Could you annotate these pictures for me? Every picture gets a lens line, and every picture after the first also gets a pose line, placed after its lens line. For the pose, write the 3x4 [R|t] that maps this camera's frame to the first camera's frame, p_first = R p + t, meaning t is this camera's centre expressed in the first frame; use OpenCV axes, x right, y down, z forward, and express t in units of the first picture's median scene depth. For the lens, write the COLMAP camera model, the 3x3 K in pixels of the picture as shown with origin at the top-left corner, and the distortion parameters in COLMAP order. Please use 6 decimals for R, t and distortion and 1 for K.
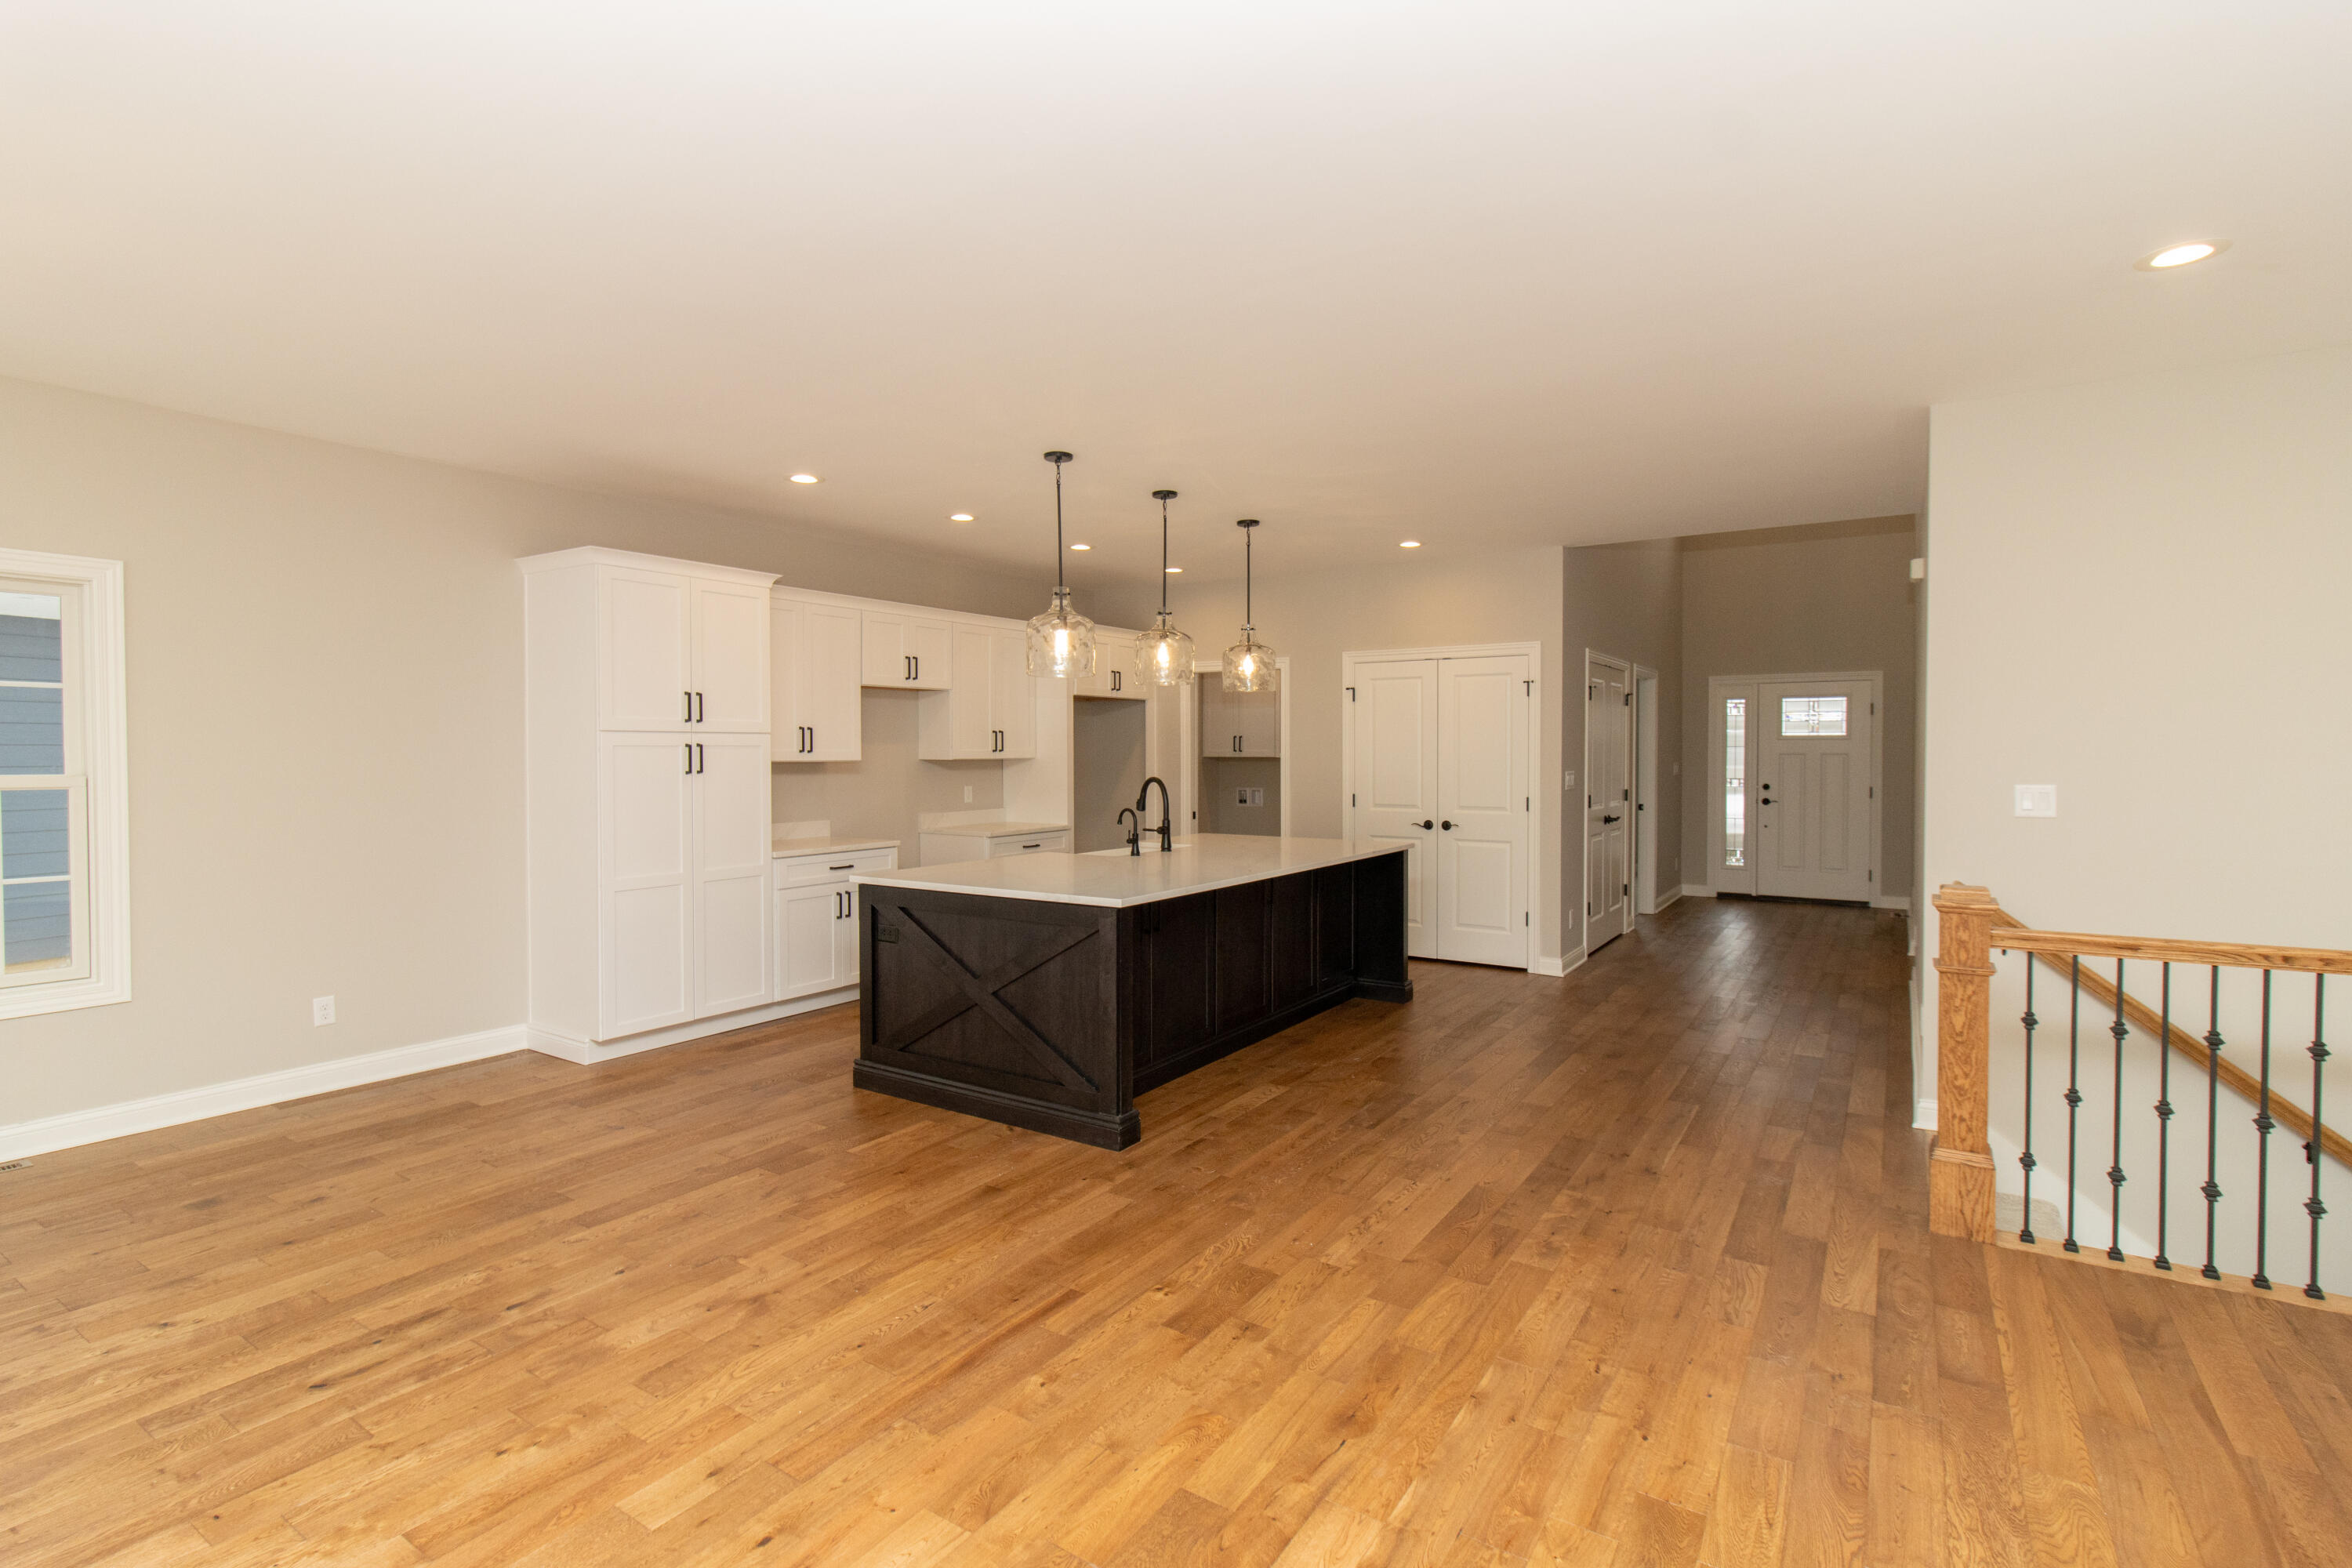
lens RADIAL K [[1083.2, 0, 1170.2], [0, 1083.2, 769.0], [0, 0, 1]] dist [0.000045, 0.002893]
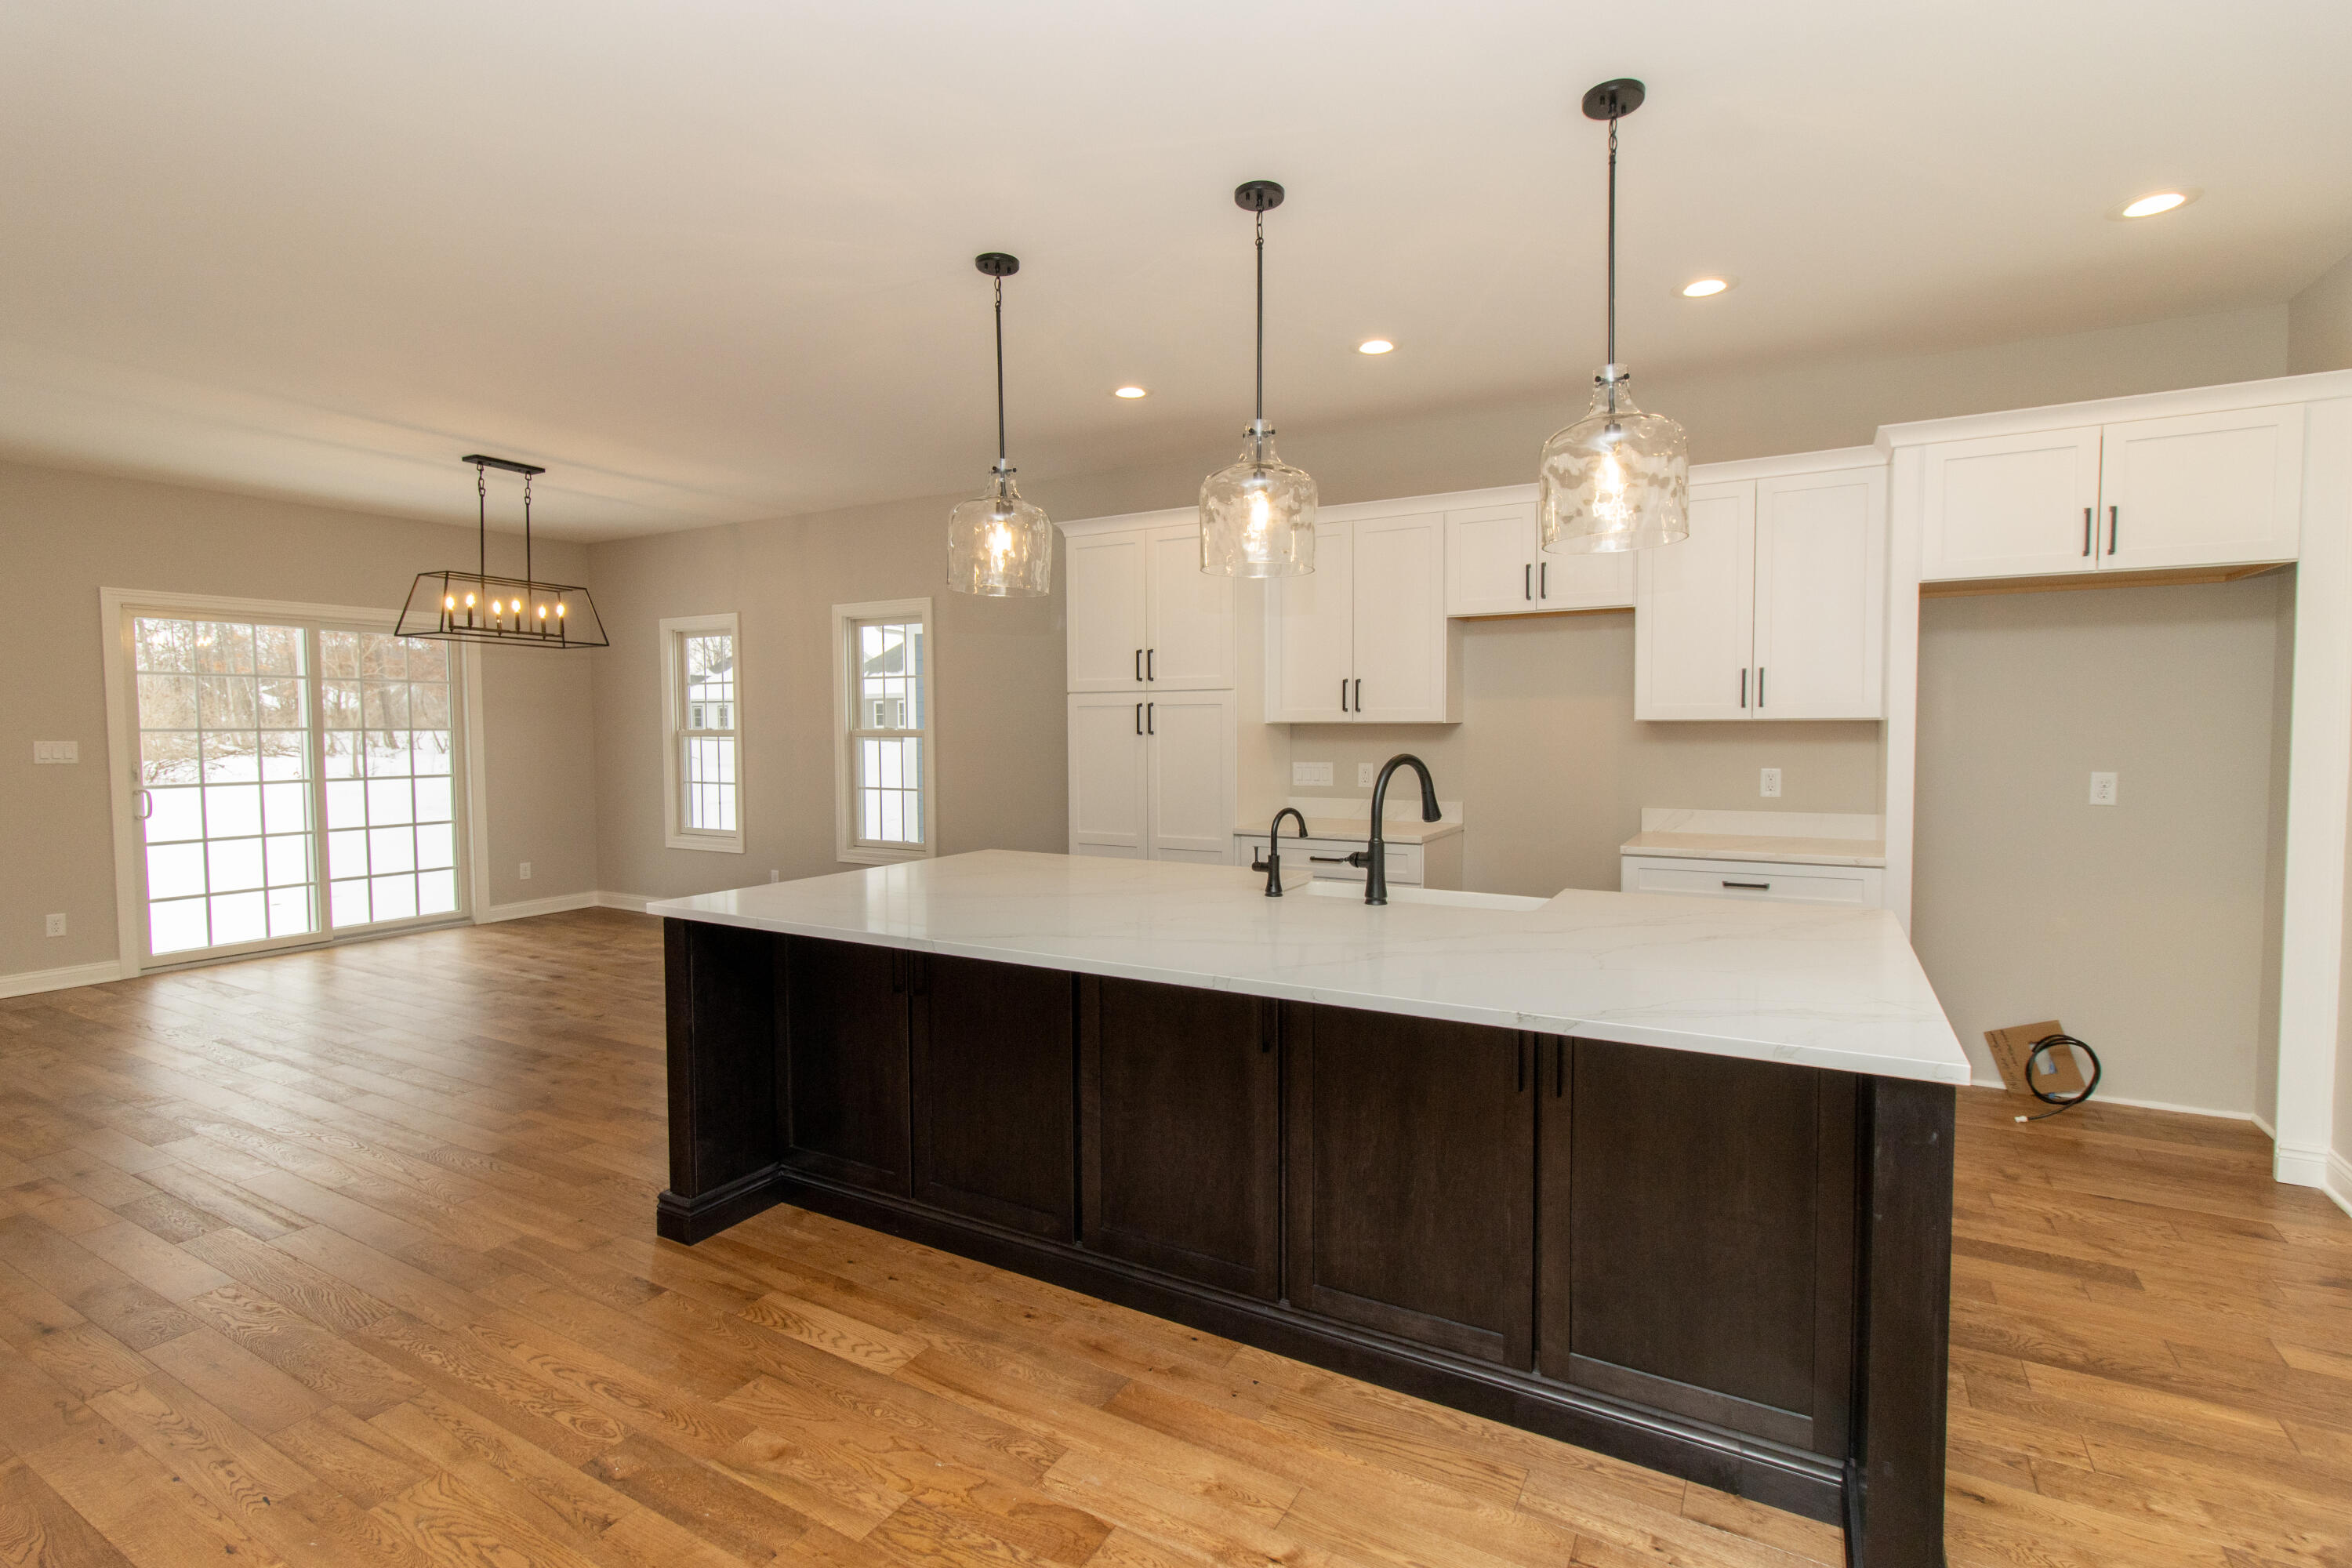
lens RADIAL K [[1083.2, 0, 1169.3], [0, 1083.2, 776.4], [0, 0, 1]] dist [0.000045, 0.002893]
pose [[0.067594, 0.049745, -0.996472, 0.549293], [-0.012414, 0.998721, 0.049016, -0.005995], [0.997636, 0.009057, 0.068125, 0.997290]]
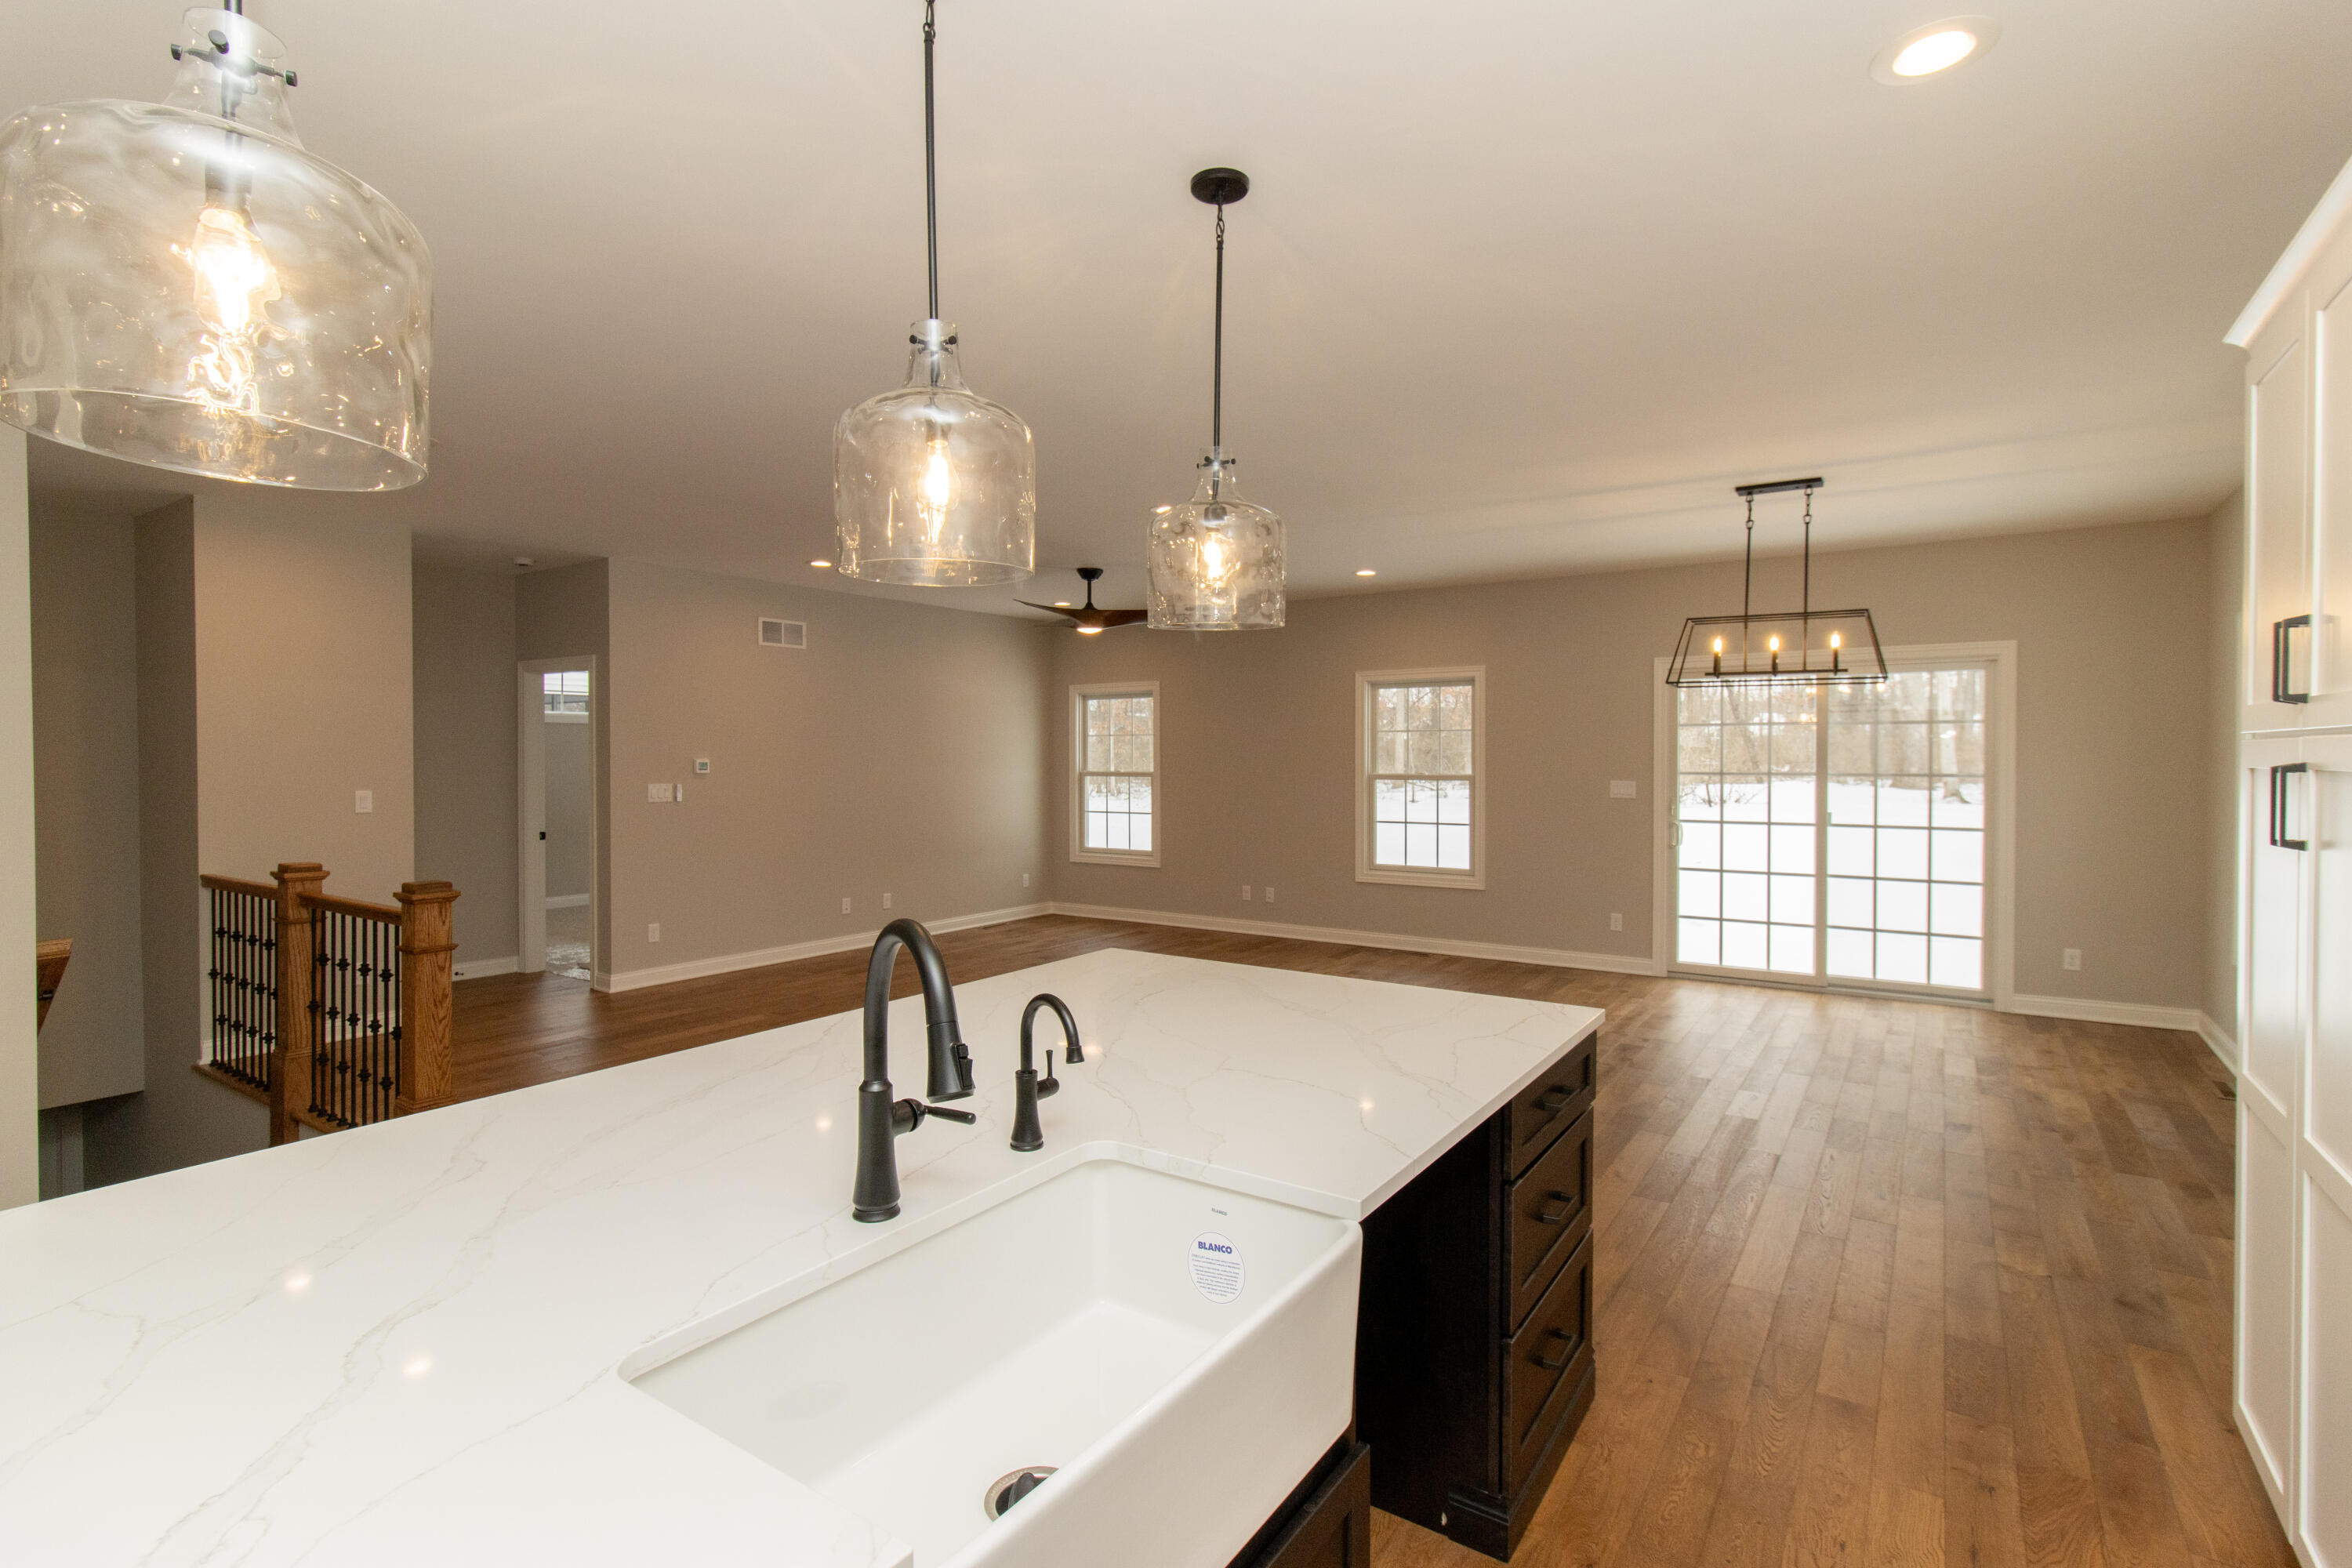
lens RADIAL K [[1083.2, 0, 1156.5], [0, 1083.2, 778.9], [0, 0, 1]] dist [0.000045, 0.002893]
pose [[-0.999987, 0.000528, -0.005095, -0.069137], [0.000338, 0.999312, 0.037085, -0.031956], [0.005111, 0.037083, -0.999299, 1.409776]]
